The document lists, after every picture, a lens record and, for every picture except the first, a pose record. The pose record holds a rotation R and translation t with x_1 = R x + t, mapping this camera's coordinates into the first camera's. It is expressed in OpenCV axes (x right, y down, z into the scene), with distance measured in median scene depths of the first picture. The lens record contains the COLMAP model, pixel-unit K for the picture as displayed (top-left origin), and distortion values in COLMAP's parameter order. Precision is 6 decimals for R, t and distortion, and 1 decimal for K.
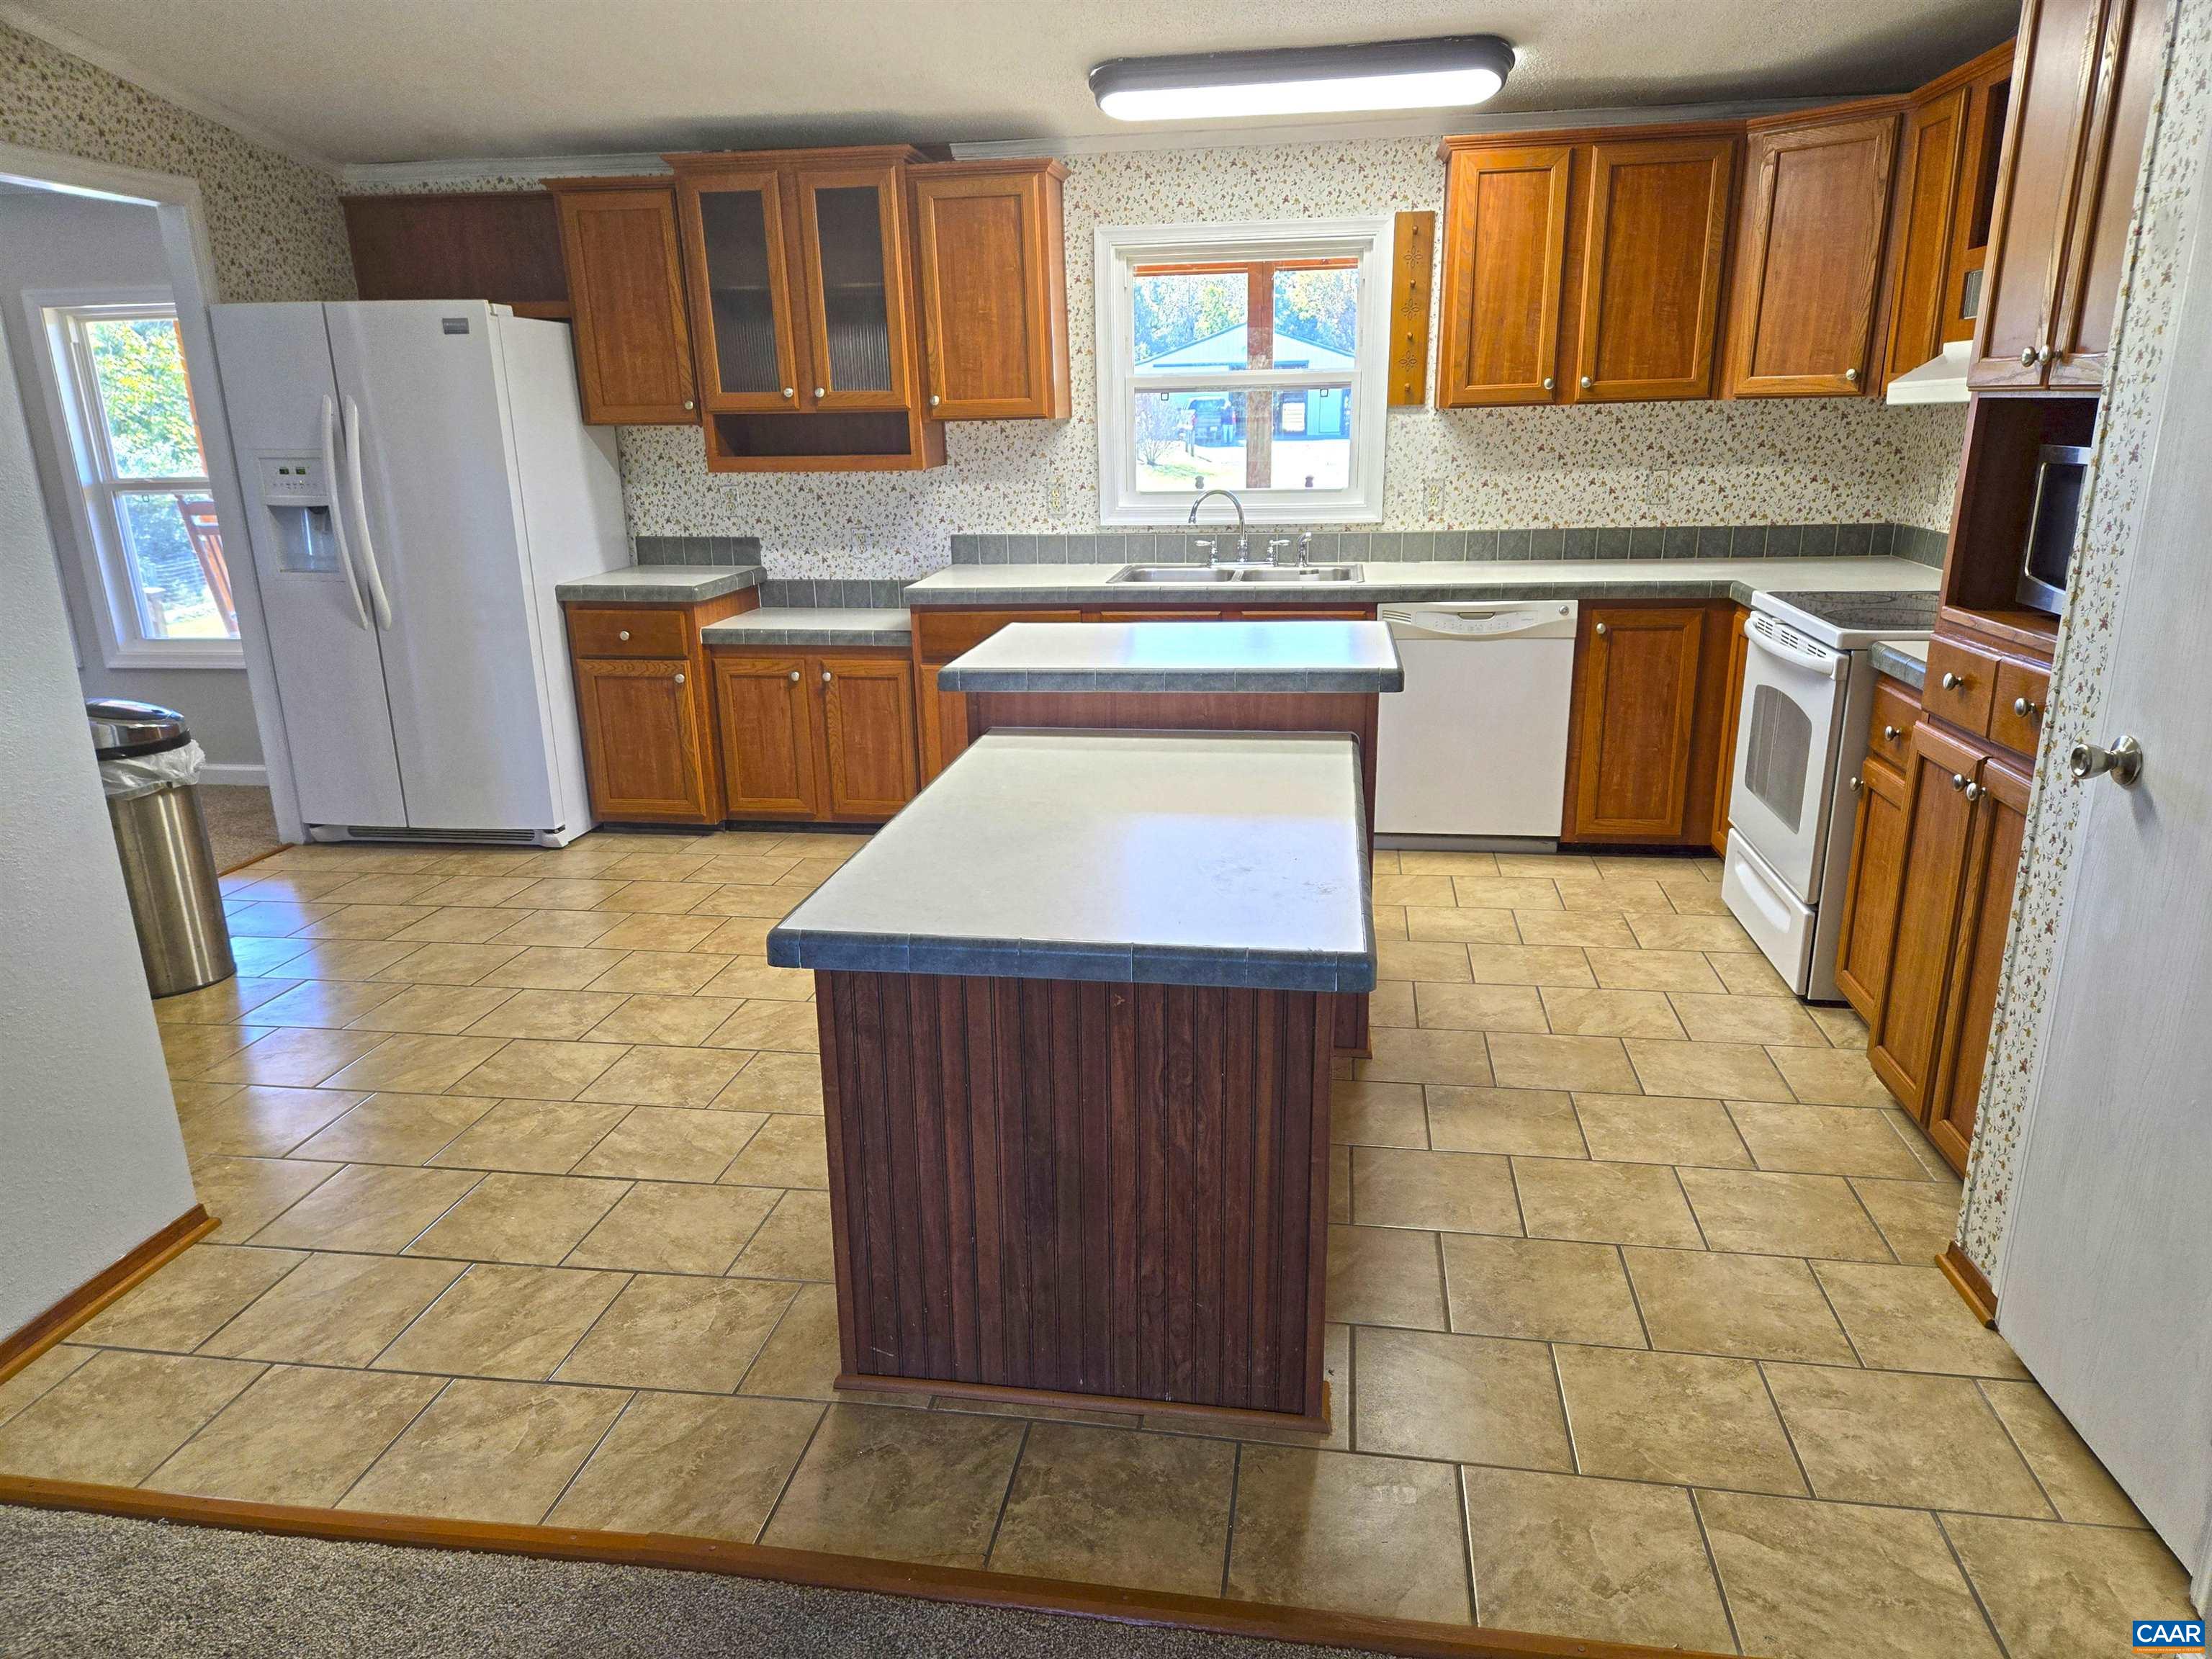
lens RADIAL K [[1465.2, 0, 1109.1], [0, 1465.2, 841.0], [0, 0, 1]] dist [0.088508, -0.077208]
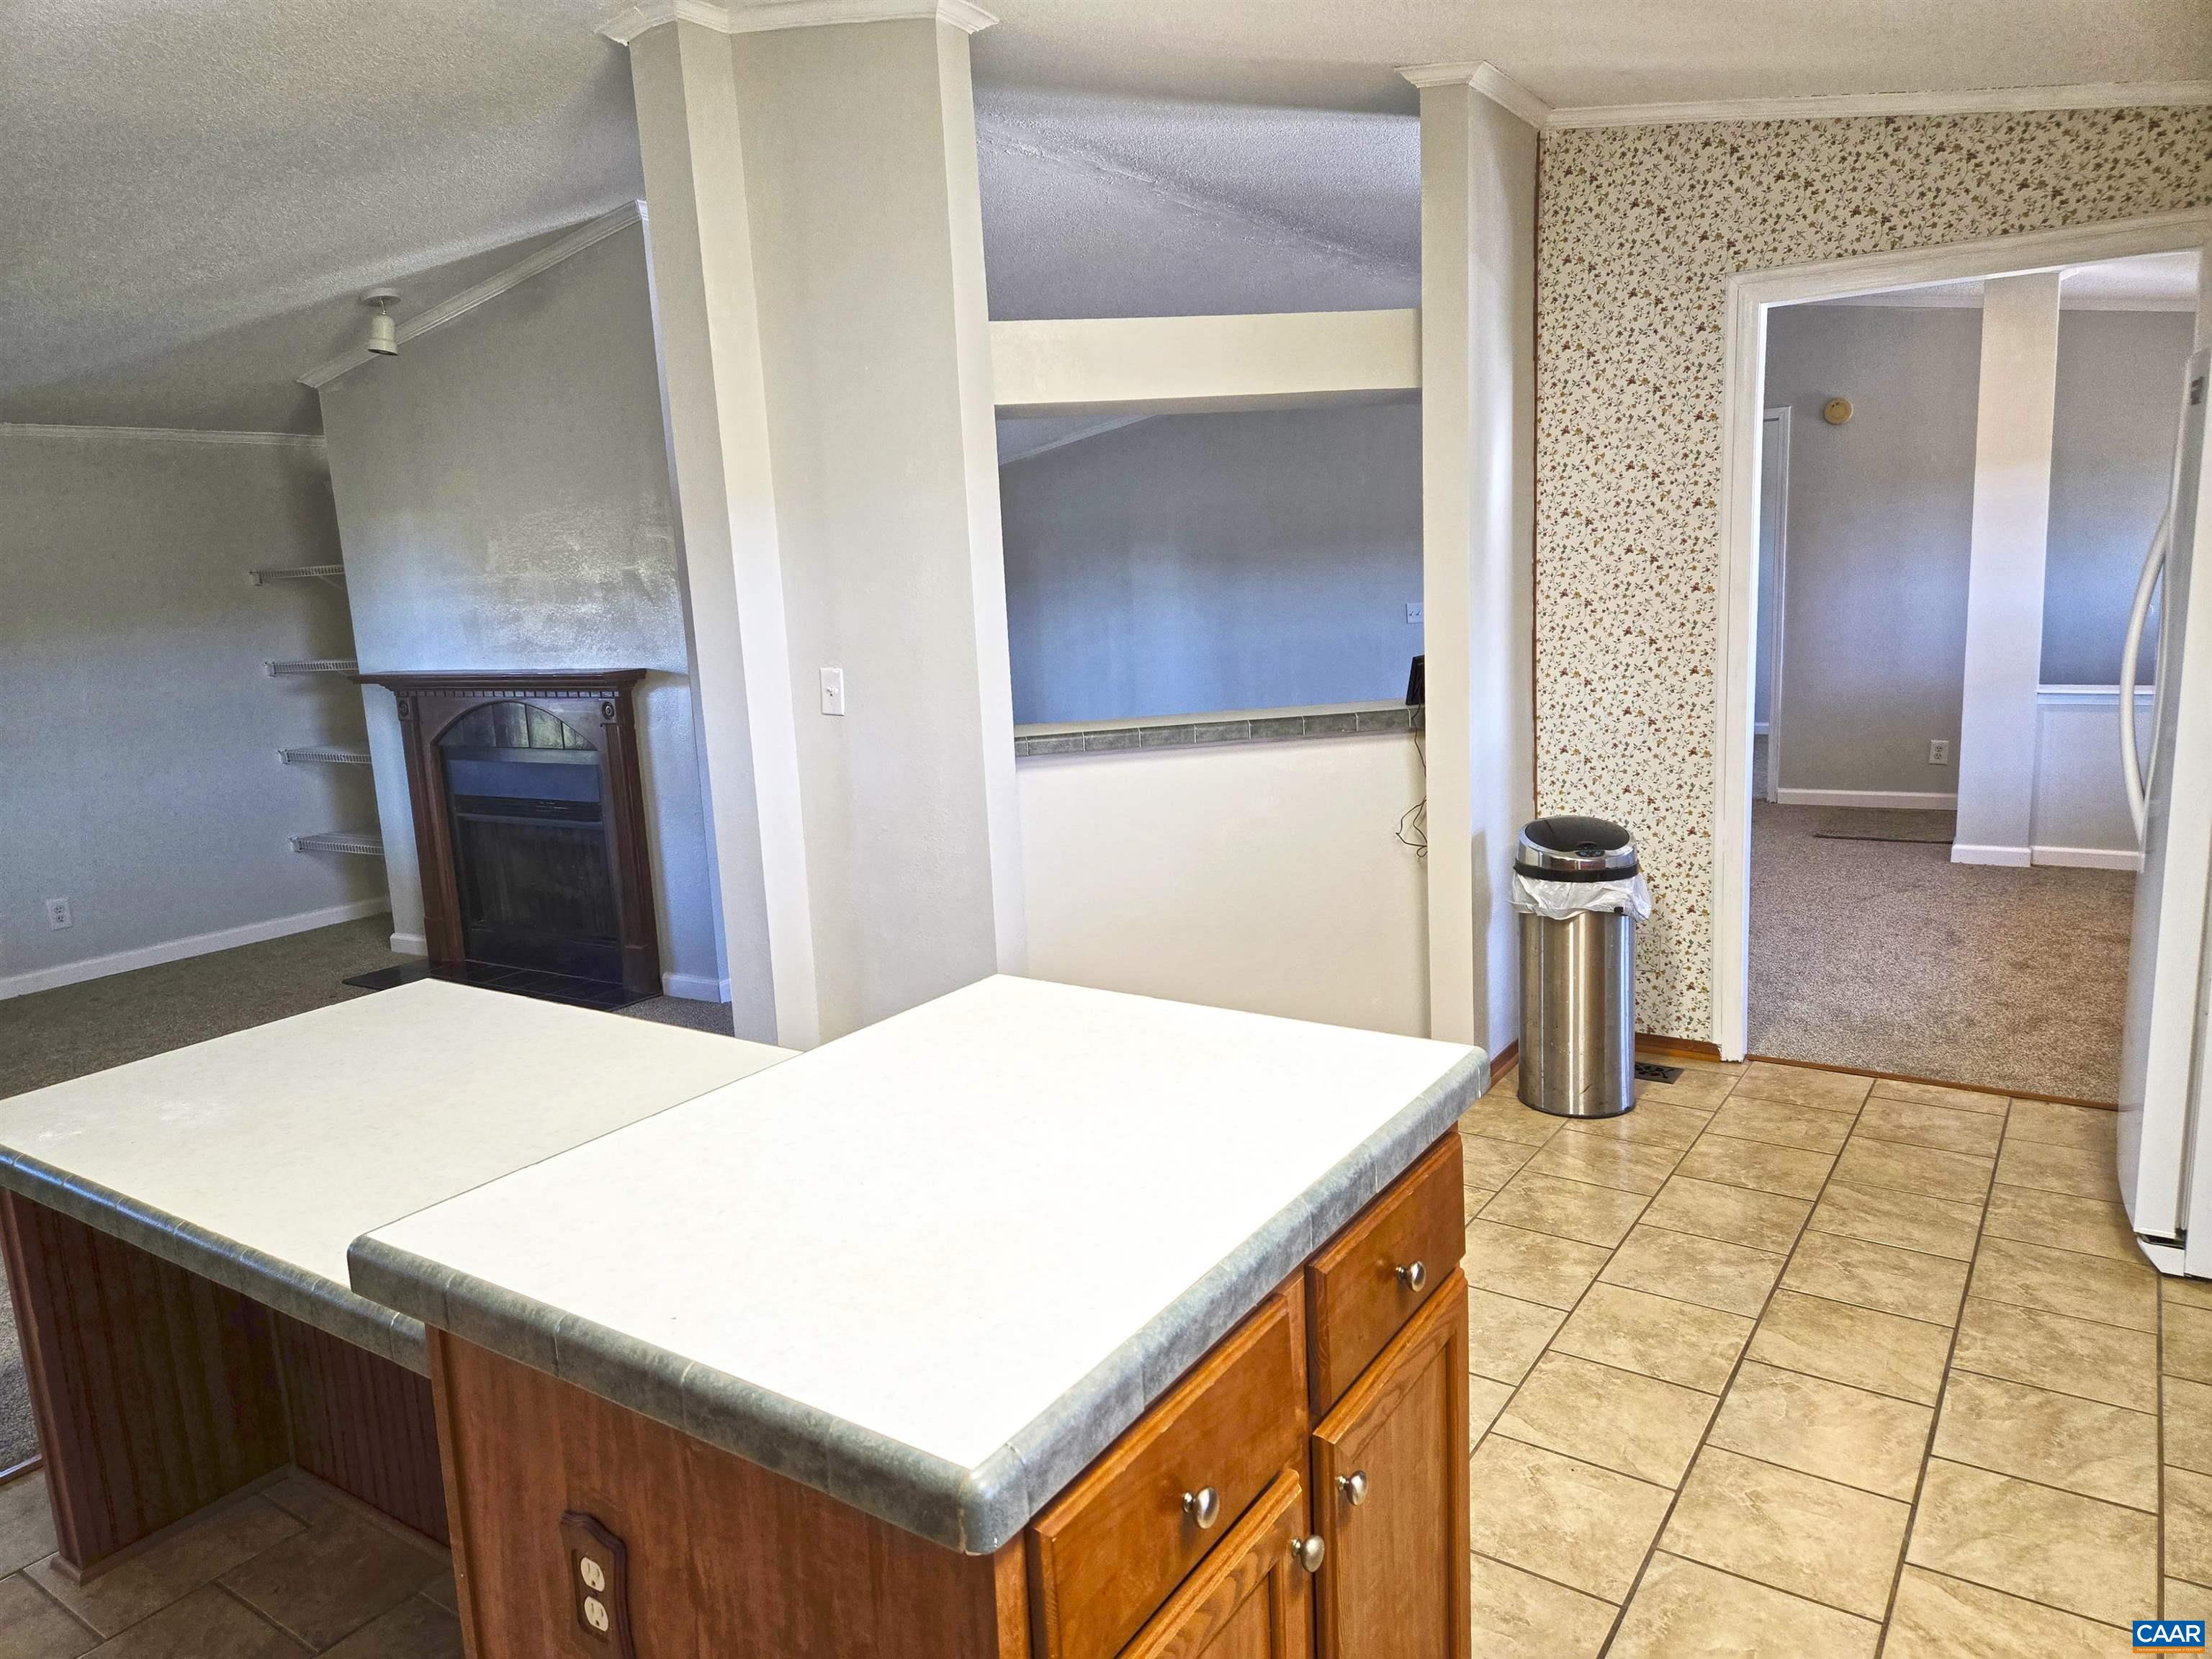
lens RADIAL K [[1465.2, 0, 1088.5], [0, 1465.2, 823.8], [0, 0, 1]] dist [0.088508, -0.077208]
pose [[-0.440448, 0.191001, -0.877225, 0.316971], [-0.196393, 0.932943, 0.301740, -0.276201], [0.876034, 0.305182, -0.373401, 0.882044]]
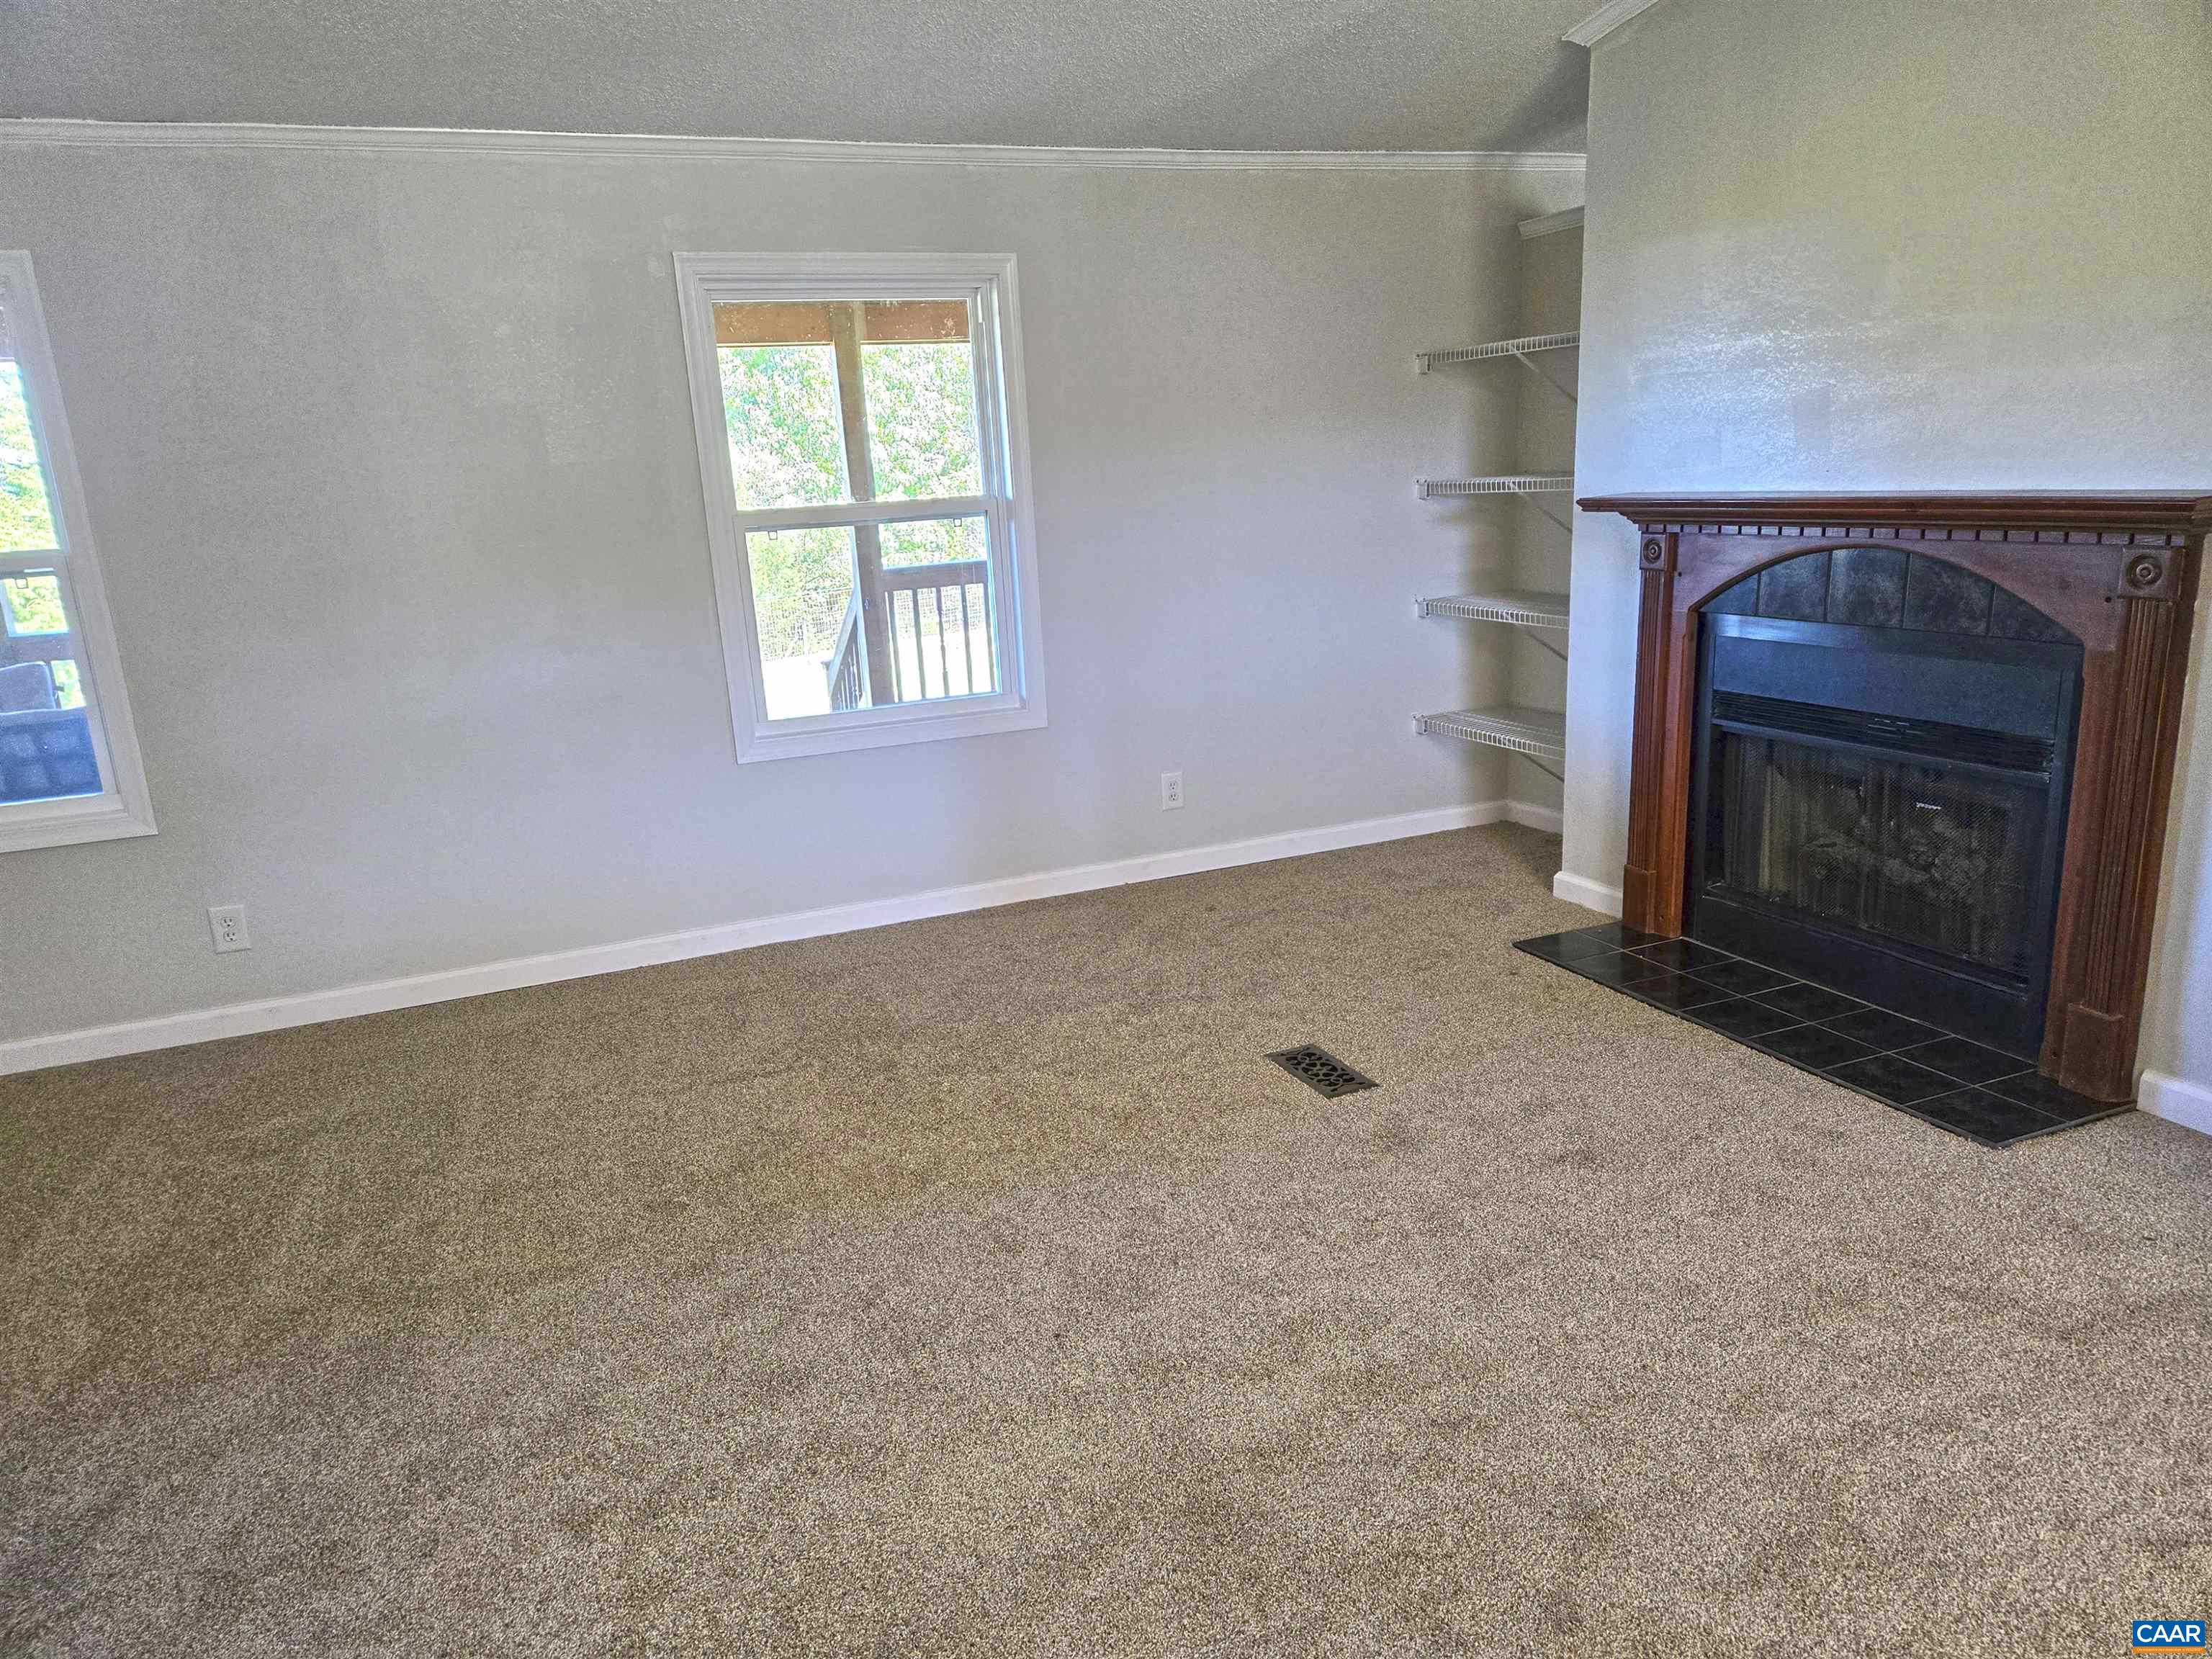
lens RADIAL K [[1465.2, 0, 1104.0], [0, 1465.2, 822.5], [0, 0, 1]] dist [0.088508, -0.077208]
pose [[-0.857085, 0.186579, -0.480201, 0.093476], [-0.078853, 0.873619, 0.480178, -0.080479], [0.509104, 0.449419, -0.734054, 0.294045]]
